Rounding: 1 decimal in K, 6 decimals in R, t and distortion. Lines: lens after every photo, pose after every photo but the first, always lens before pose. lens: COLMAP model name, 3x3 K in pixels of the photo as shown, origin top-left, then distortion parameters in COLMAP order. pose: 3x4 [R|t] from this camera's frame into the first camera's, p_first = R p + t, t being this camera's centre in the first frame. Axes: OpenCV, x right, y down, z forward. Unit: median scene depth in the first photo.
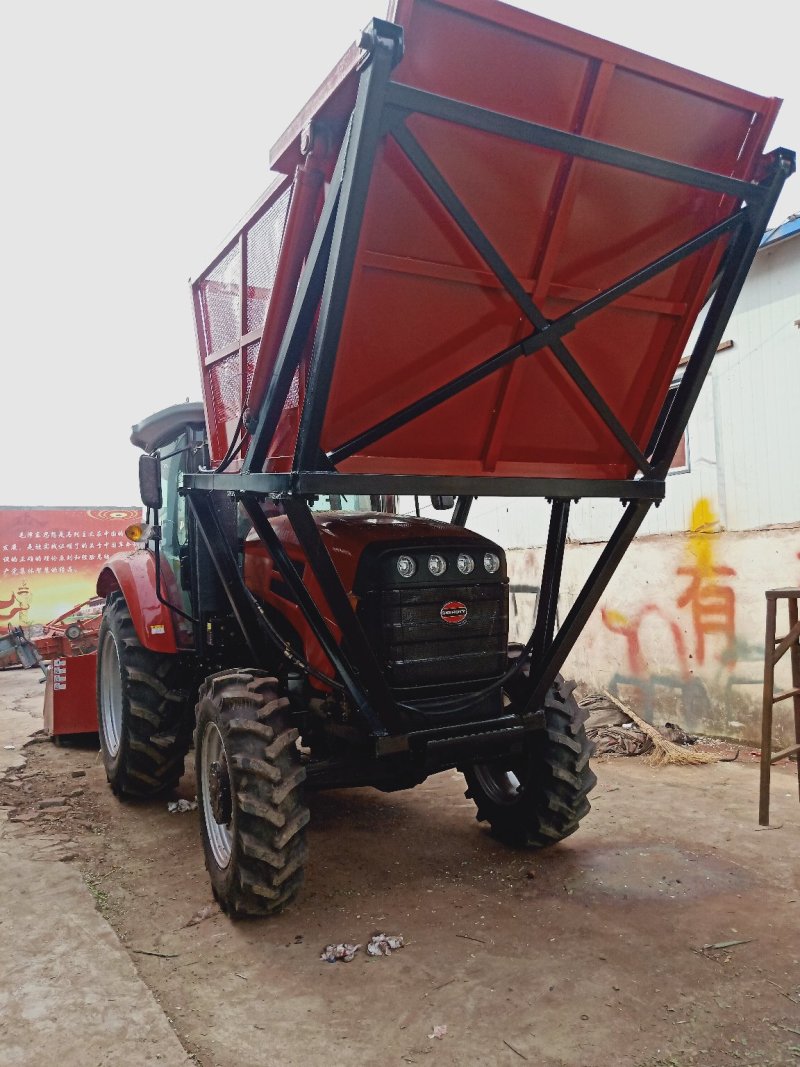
lens RADIAL K [[805.7, 0, 397.4], [0, 805.7, 533.7], [0, 0, 1]] dist [0.050037, -0.027585]
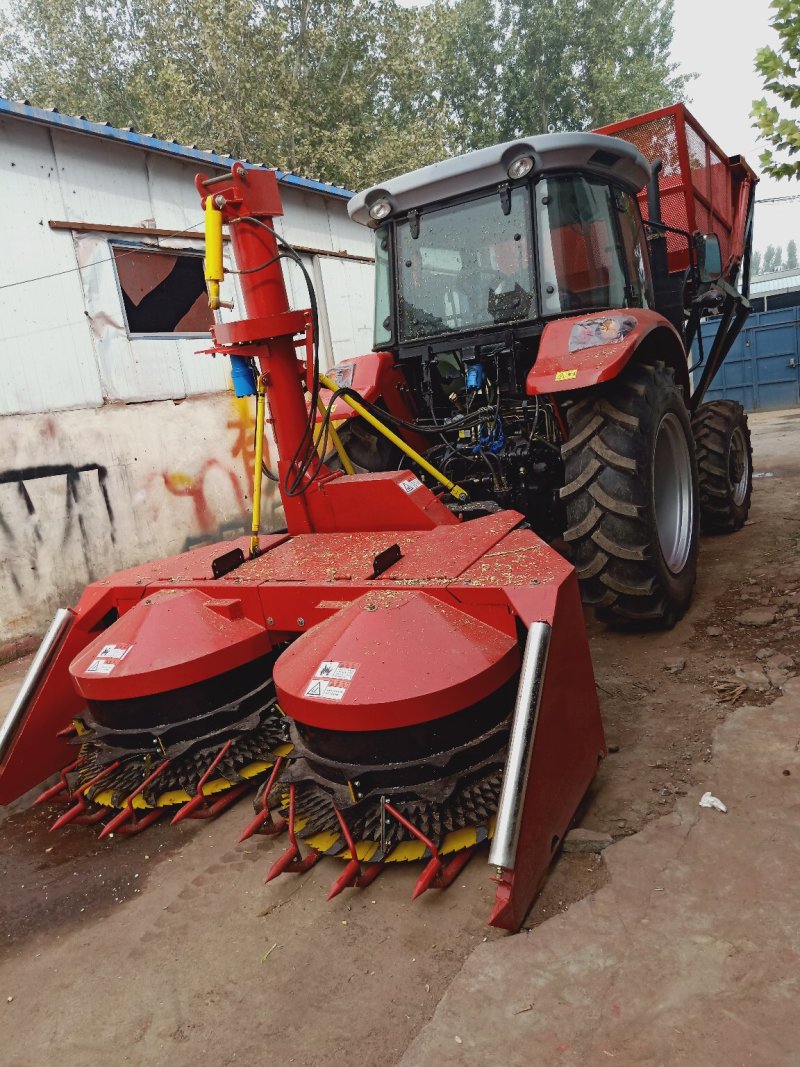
lens RADIAL K [[805.7, 0, 396.9], [0, 805.7, 536.6], [0, 0, 1]] dist [0.050037, -0.027585]
pose [[-0.491612, -0.037916, 0.869988, -1.185695], [0.114926, 0.987488, 0.107979, 0.163423], [-0.863197, 0.153068, -0.481104, 2.126307]]
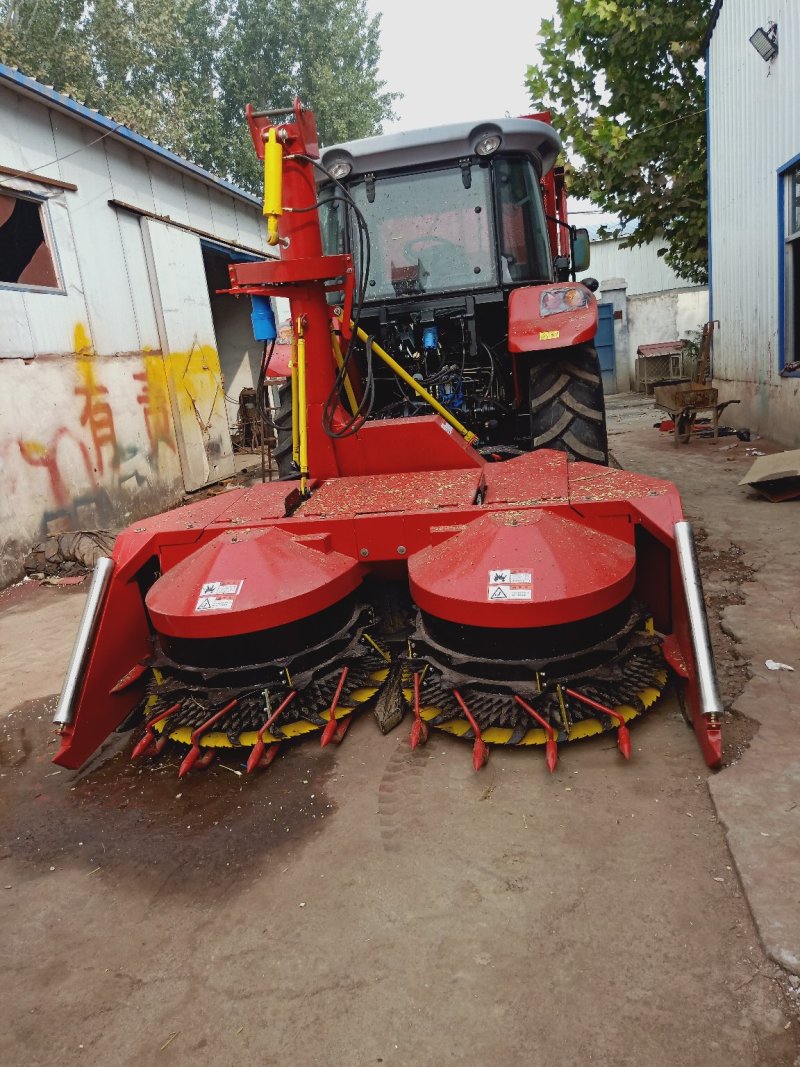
lens RADIAL K [[805.7, 0, 397.6], [0, 805.7, 537.6], [0, 0, 1]] dist [0.050037, -0.027585]
pose [[-0.765822, -0.018248, 0.642793, -1.004542], [0.103542, 0.983055, 0.151268, 0.180621], [-0.634661, 0.182400, -0.750956, 2.423637]]
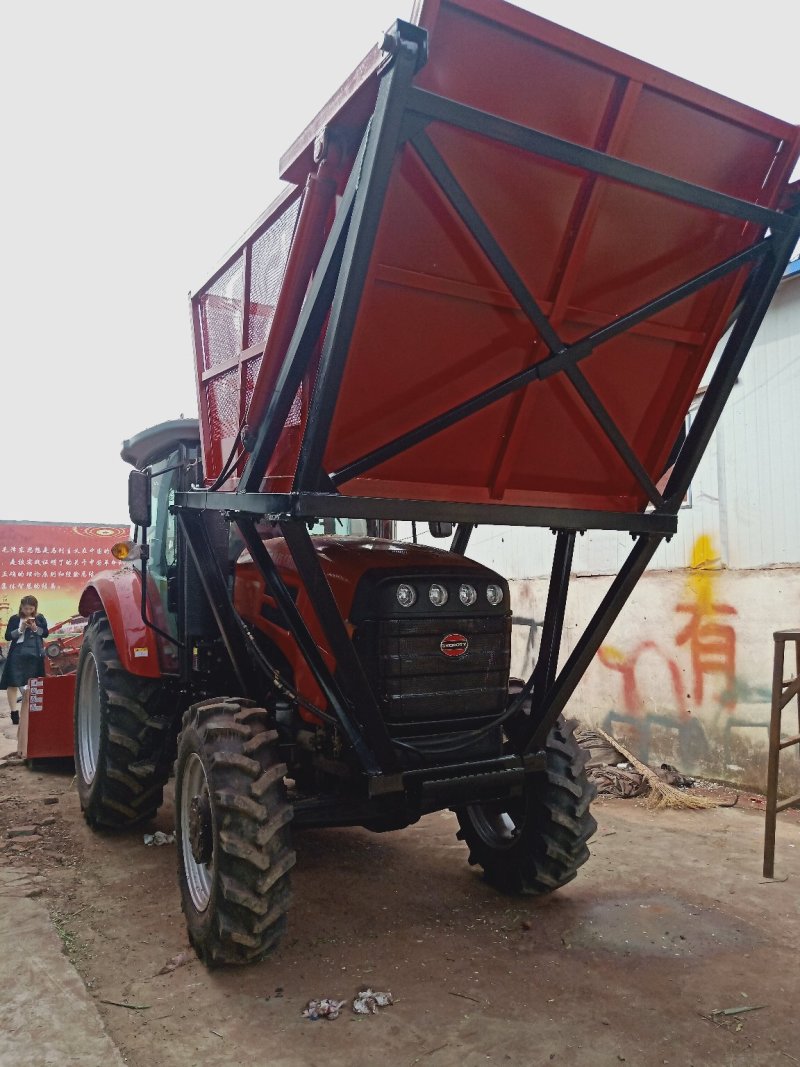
lens RADIAL K [[805.7, 0, 400.2], [0, 805.7, 535.0], [0, 0, 1]] dist [0.050037, -0.027585]
pose [[0.999312, 0.032584, 0.017694, -0.013384], [-0.032017, 0.998993, -0.031426, -0.000546], [-0.018700, 0.030838, 0.999349, 0.037793]]
